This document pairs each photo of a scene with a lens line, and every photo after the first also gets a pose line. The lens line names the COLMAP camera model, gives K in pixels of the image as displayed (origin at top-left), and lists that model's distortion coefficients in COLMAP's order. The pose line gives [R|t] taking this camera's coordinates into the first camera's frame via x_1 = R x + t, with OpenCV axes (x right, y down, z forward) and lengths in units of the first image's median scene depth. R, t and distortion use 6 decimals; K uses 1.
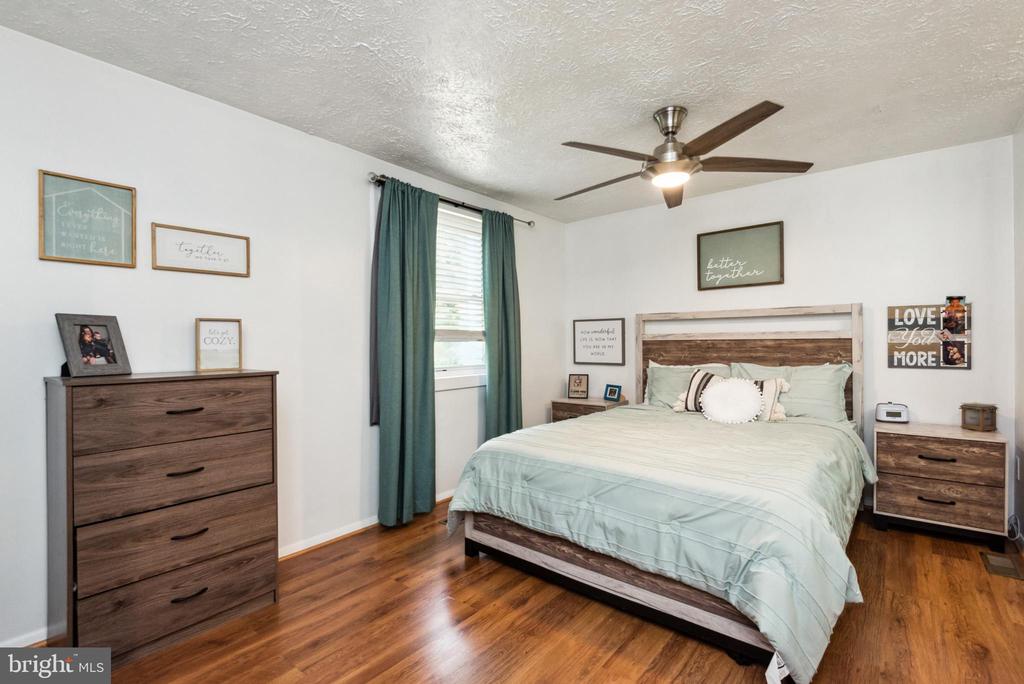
lens RADIAL K [[480.1, 0, 502.9], [0, 480.1, 344.1], [0, 0, 1]] dist [0.014573, -0.002935]
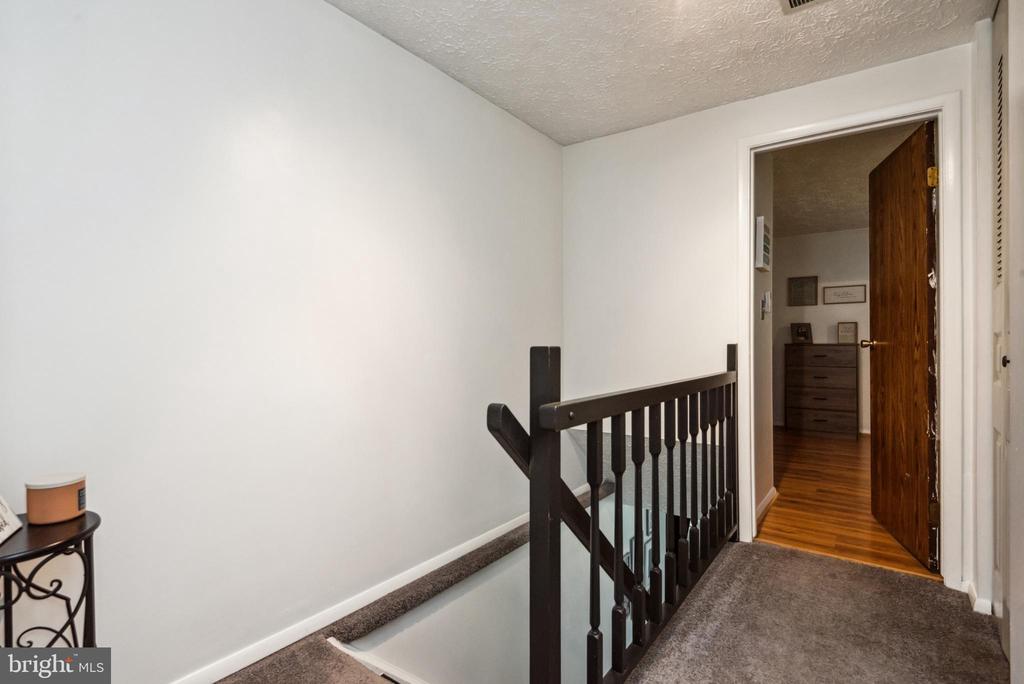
lens RADIAL K [[524.3, 0, 506.1], [0, 524.3, 342.7], [0, 0, 1]] dist [0.006475, 0.000400]
pose [[0.074901, 0.008690, -0.997153, 1.946730], [-0.006199, 0.999947, 0.008249, 0.039490], [0.997172, 0.005563, 0.074951, -0.917921]]
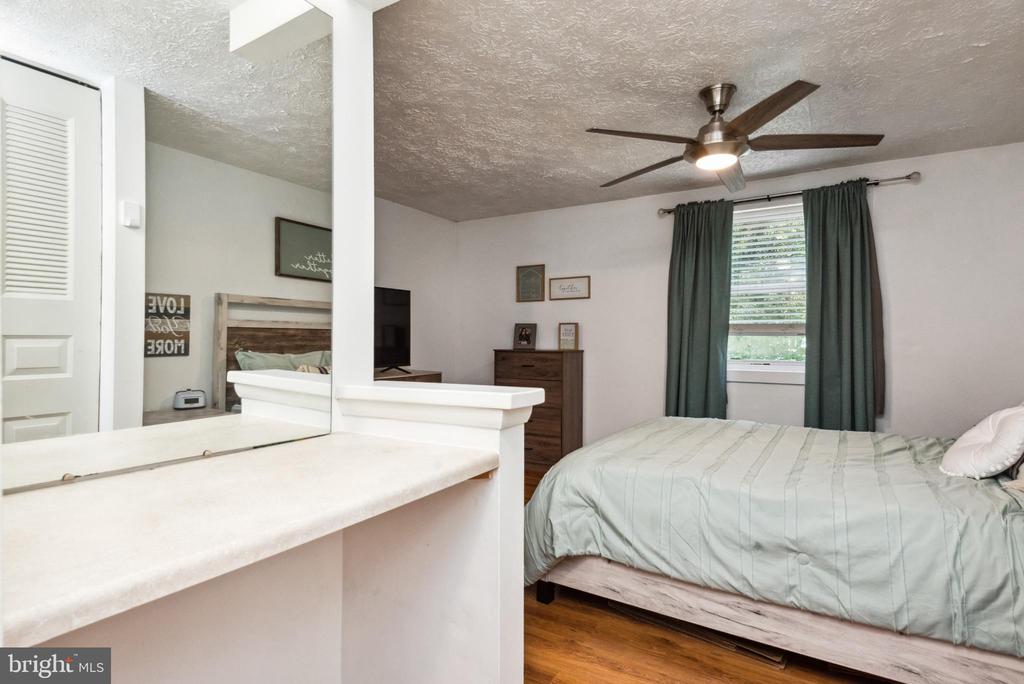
lens RADIAL K [[524.3, 0, 514.2], [0, 524.3, 343.5], [0, 0, 1]] dist [0.006475, 0.000400]
pose [[0.113834, 0.018651, -0.993325, 1.477000], [-0.007070, 0.999814, 0.017962, -0.006442], [0.993475, 0.004978, 0.113944, 0.561152]]
